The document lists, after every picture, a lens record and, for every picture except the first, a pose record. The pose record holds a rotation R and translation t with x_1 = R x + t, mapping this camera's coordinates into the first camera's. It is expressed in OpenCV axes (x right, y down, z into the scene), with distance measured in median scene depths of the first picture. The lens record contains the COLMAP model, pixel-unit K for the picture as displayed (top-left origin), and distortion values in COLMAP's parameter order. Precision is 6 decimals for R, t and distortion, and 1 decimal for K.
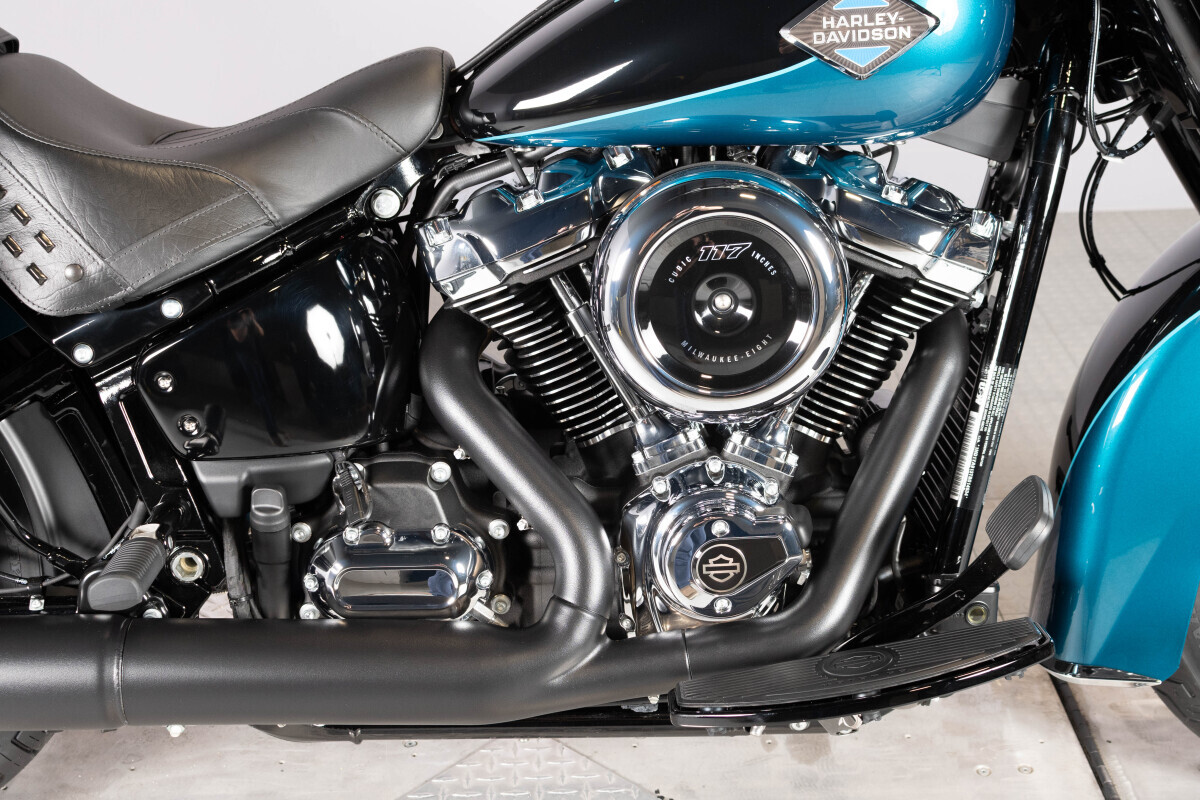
lens RADIAL K [[1830.0, 0, 600.0], [0, 1830.0, 400.0], [0, 0, 1]] dist [0.012022, -0.069573]
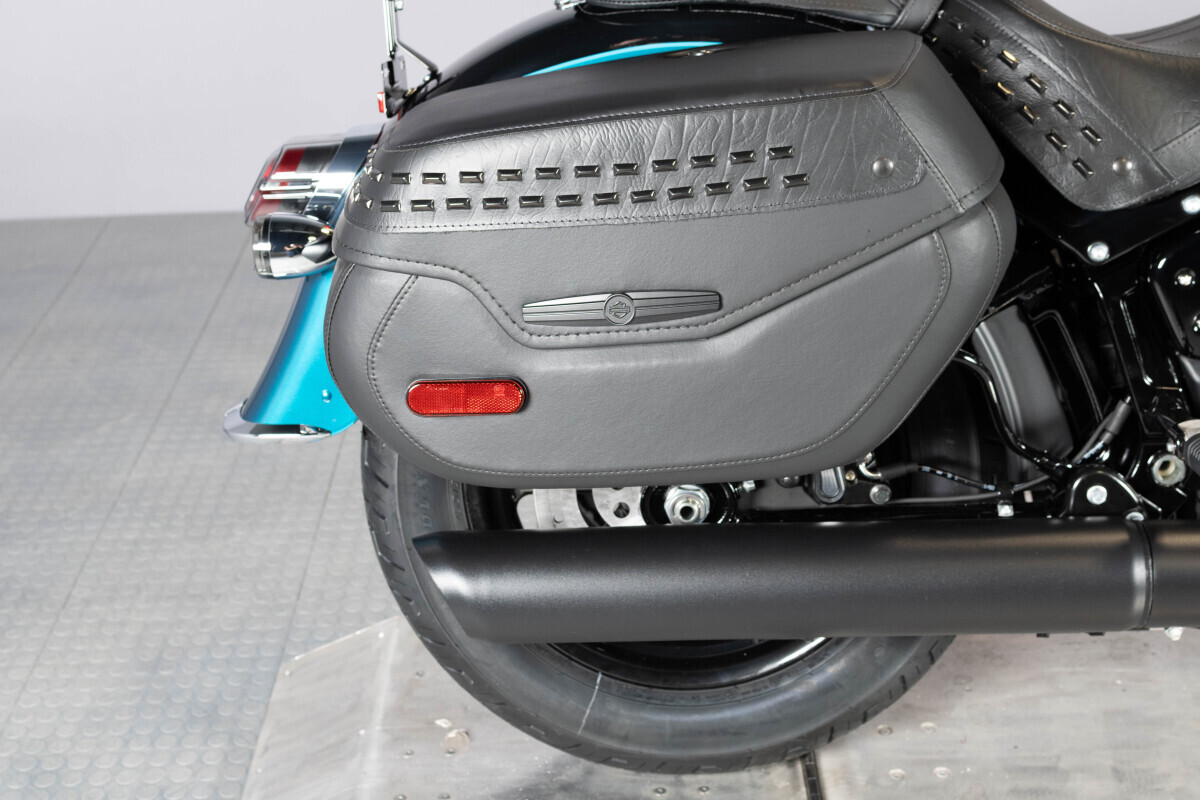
lens RADIAL K [[1830.0, 0, 600.0], [0, 1830.0, 400.0], [0, 0, 1]] dist [0.012022, -0.069573]
pose [[0.998868, -0.011496, -0.046166, -0.494699], [0.011520, 0.999934, 0.000248, 0.050309], [0.046160, -0.000780, 0.998934, -0.005417]]
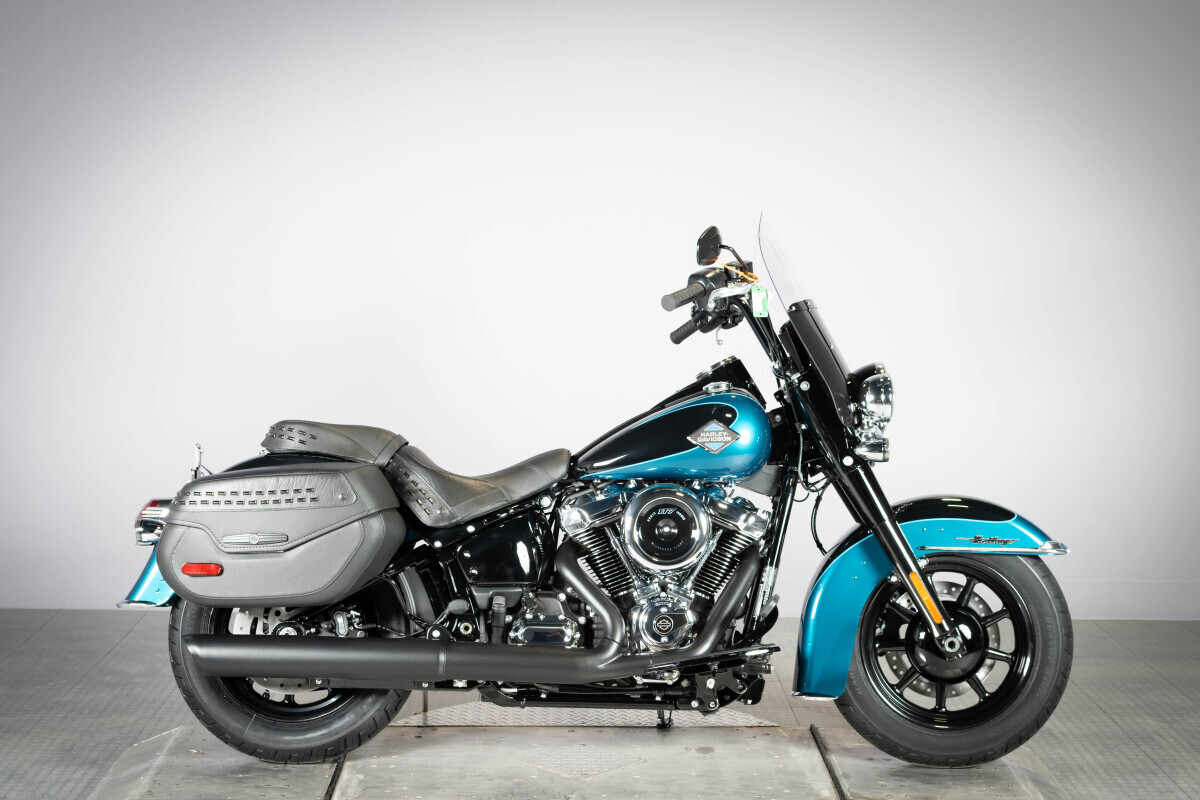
lens RADIAL K [[1896.1, 0, 600.0], [0, 1896.1, 400.0], [0, 0, 1]] dist [-0.030554, 0.042113]
pose [[0.999368, 0.032802, -0.013730, -0.002196], [-0.035484, 0.945084, -0.324896, 0.679195], [0.002318, 0.325178, 0.945650, -1.756804]]
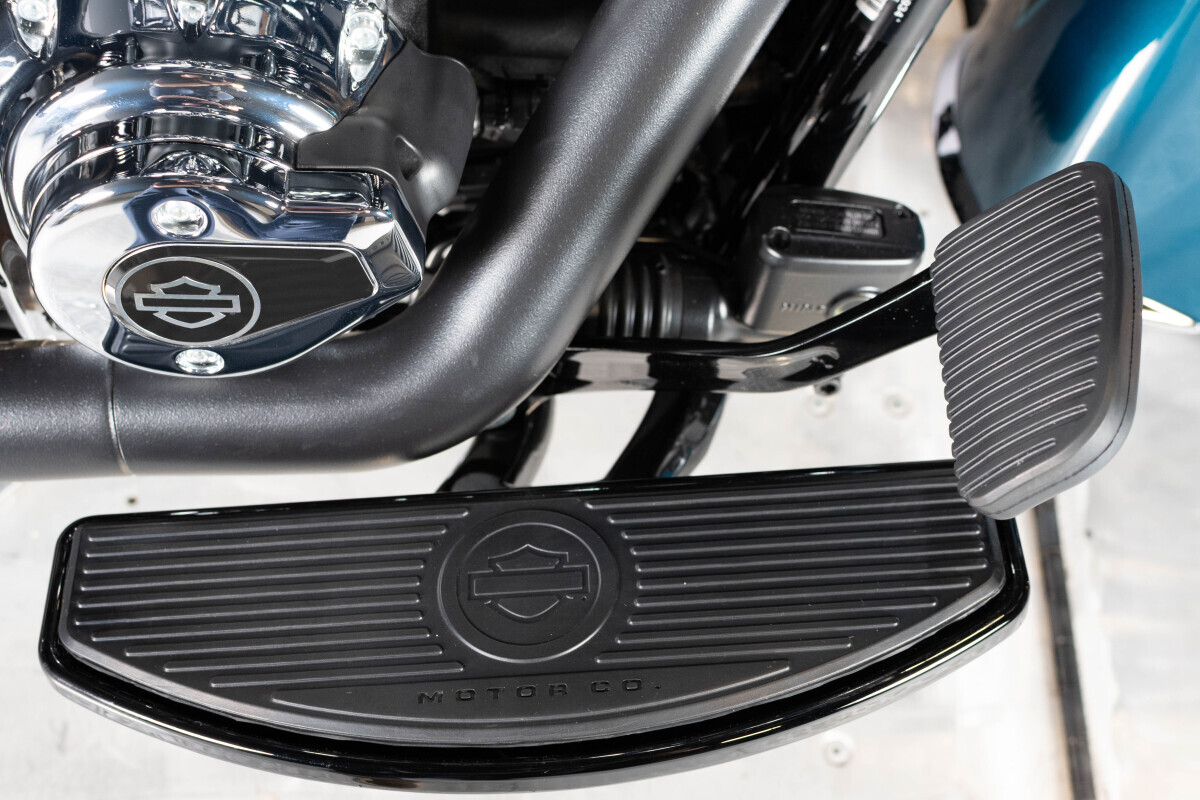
lens RADIAL K [[1830.0, 0, 600.0], [0, 1830.0, 400.0], [0, 0, 1]] dist [0.012022, -0.069573]
pose [[0.989343, 0.052031, 0.135987, 0.094208], [-0.126821, 0.766753, 0.629290, -0.122223], [-0.071526, -0.639830, 0.765181, 0.682234]]
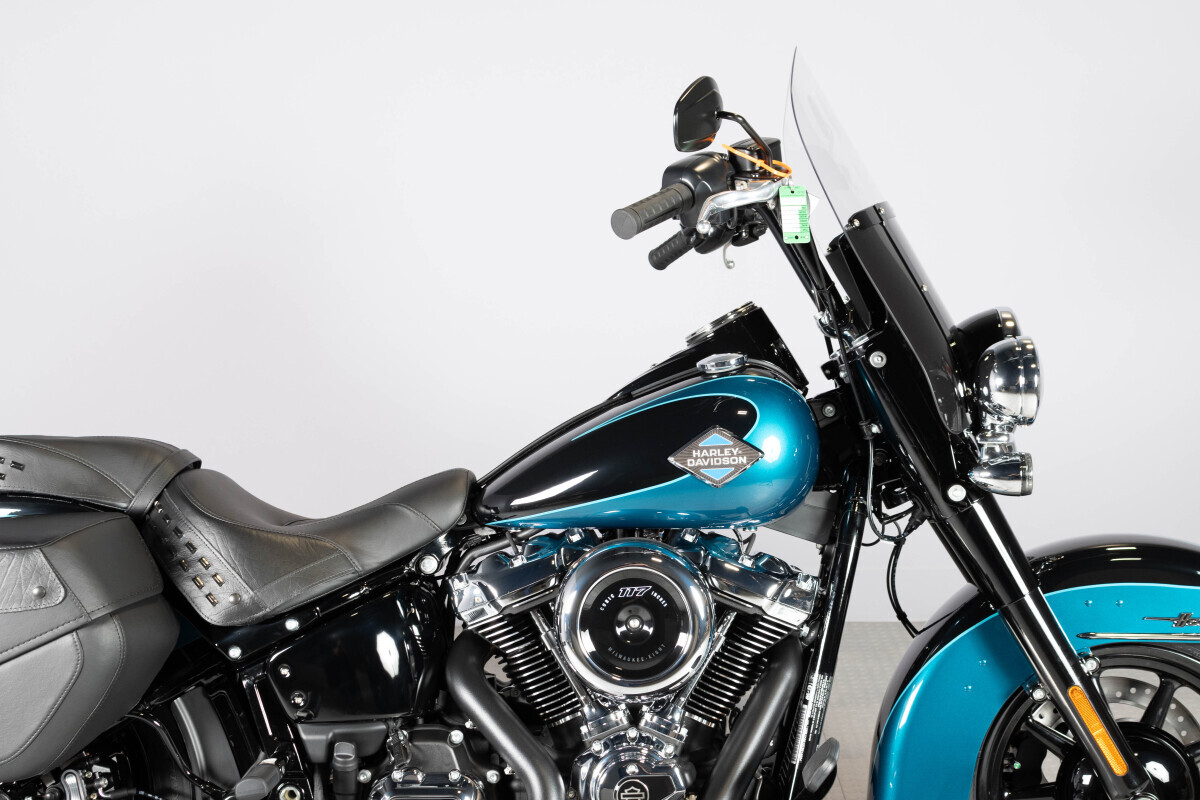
lens RADIAL K [[1830.0, 0, 600.0], [0, 1830.0, 400.0], [0, 0, 1]] dist [0.012022, -0.069573]
pose [[0.999413, 0.011610, -0.032225, 0.081479], [-0.019120, 0.969686, -0.243606, 0.139673], [0.028420, 0.244079, 0.969339, -0.570809]]
